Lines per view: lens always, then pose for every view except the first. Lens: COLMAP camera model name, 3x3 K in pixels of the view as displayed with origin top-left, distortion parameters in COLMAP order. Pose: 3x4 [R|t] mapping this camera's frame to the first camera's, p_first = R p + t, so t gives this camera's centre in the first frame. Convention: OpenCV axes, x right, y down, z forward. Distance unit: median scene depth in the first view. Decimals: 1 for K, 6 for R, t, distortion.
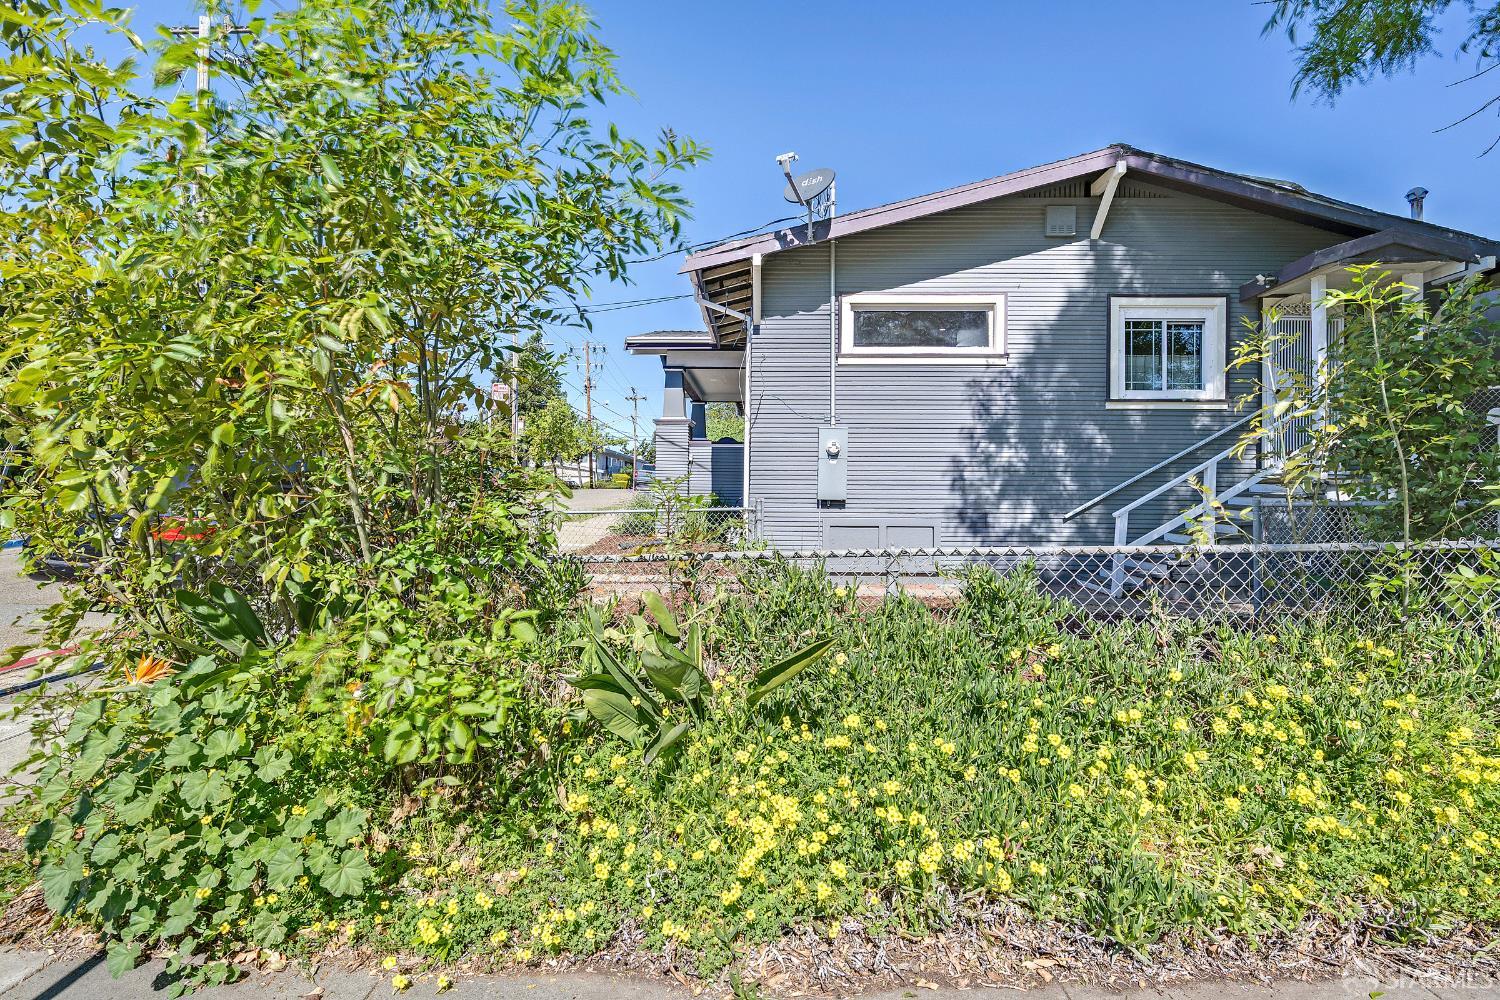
lens RADIAL K [[719.7, 0, 750.0], [0, 719.7, 500.0], [0, 0, 1]] dist [0.000610, 0.000028]
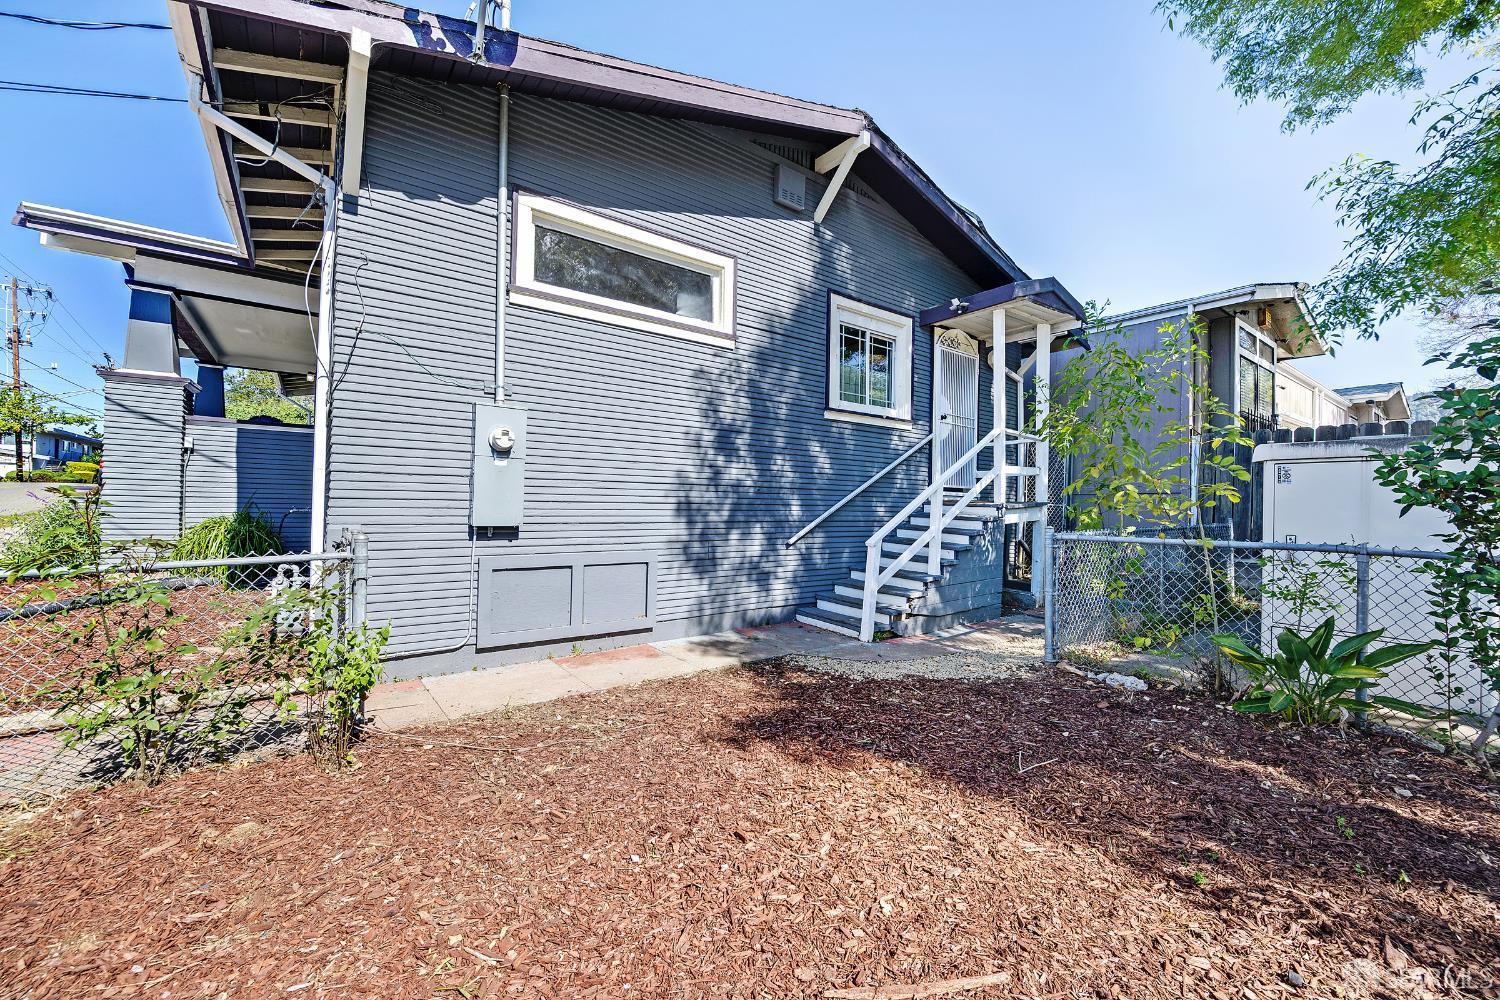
lens RADIAL K [[592.2, 0, 750.0], [0, 592.2, 500.0], [0, 0, 1]] dist [-0.003263, 0.000040]
pose [[0.787712, 0.011612, 0.615935, -0.024340], [-0.012112, 0.999921, -0.003361, -0.022570], [-0.615925, -0.004813, 0.787790, 0.481707]]
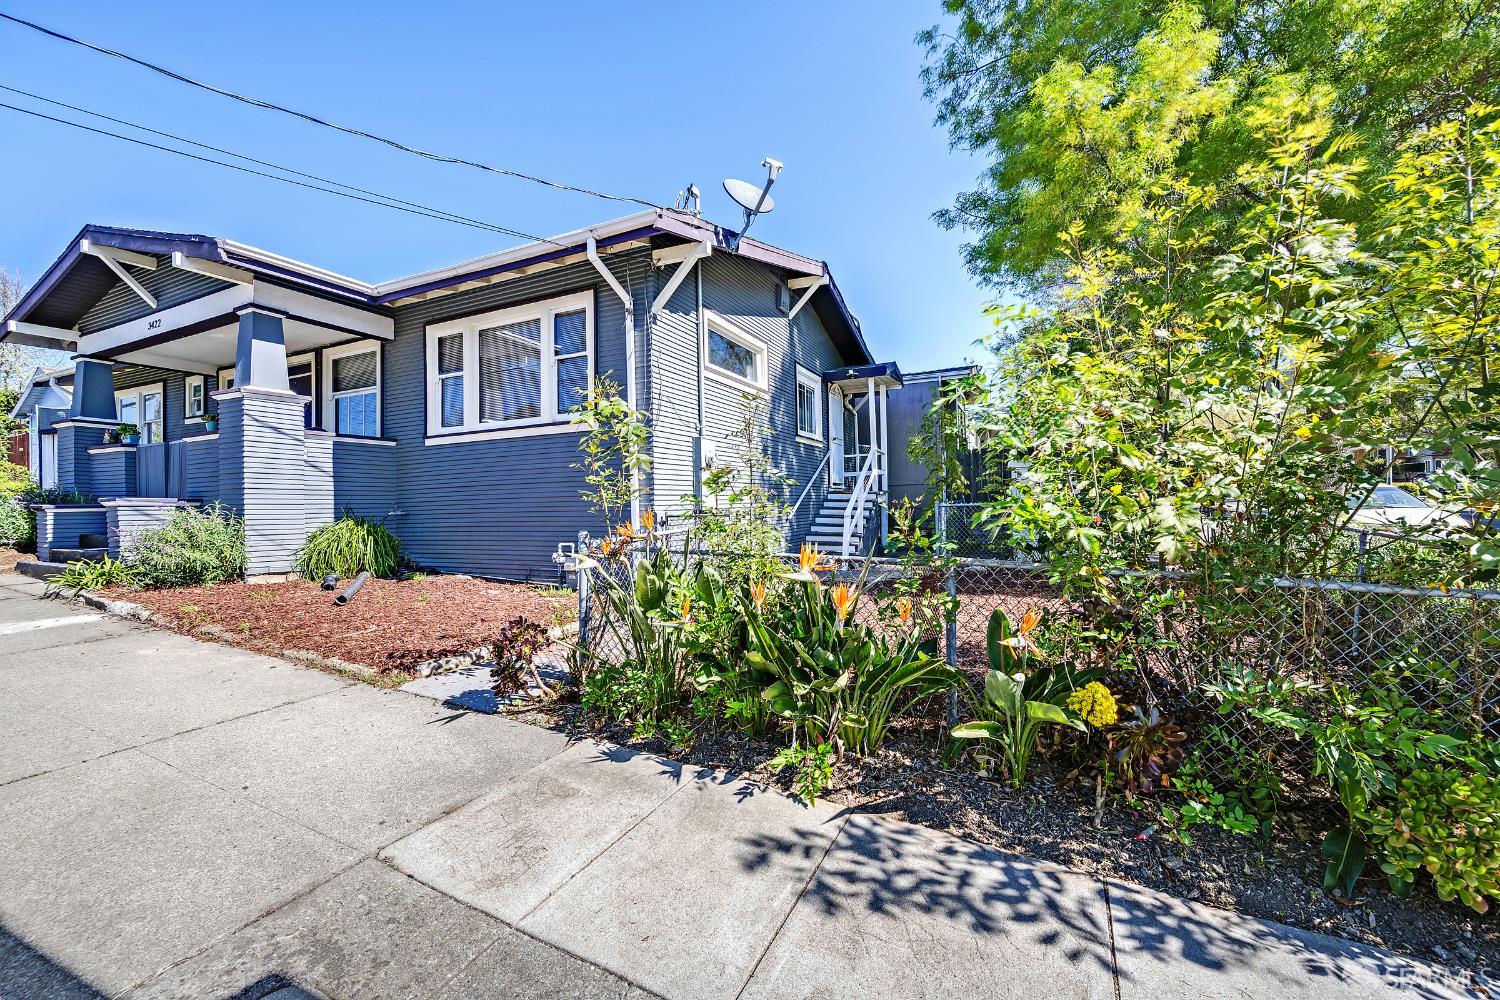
lens RADIAL K [[592.2, 0, 750.0], [0, 592.2, 500.0], [0, 0, 1]] dist [-0.003263, 0.000040]
pose [[0.410372, -0.010636, 0.911856, -0.603965], [0.021018, 0.999777, 0.002203, -0.014862], [-0.911676, 0.018261, 0.410503, 0.601750]]
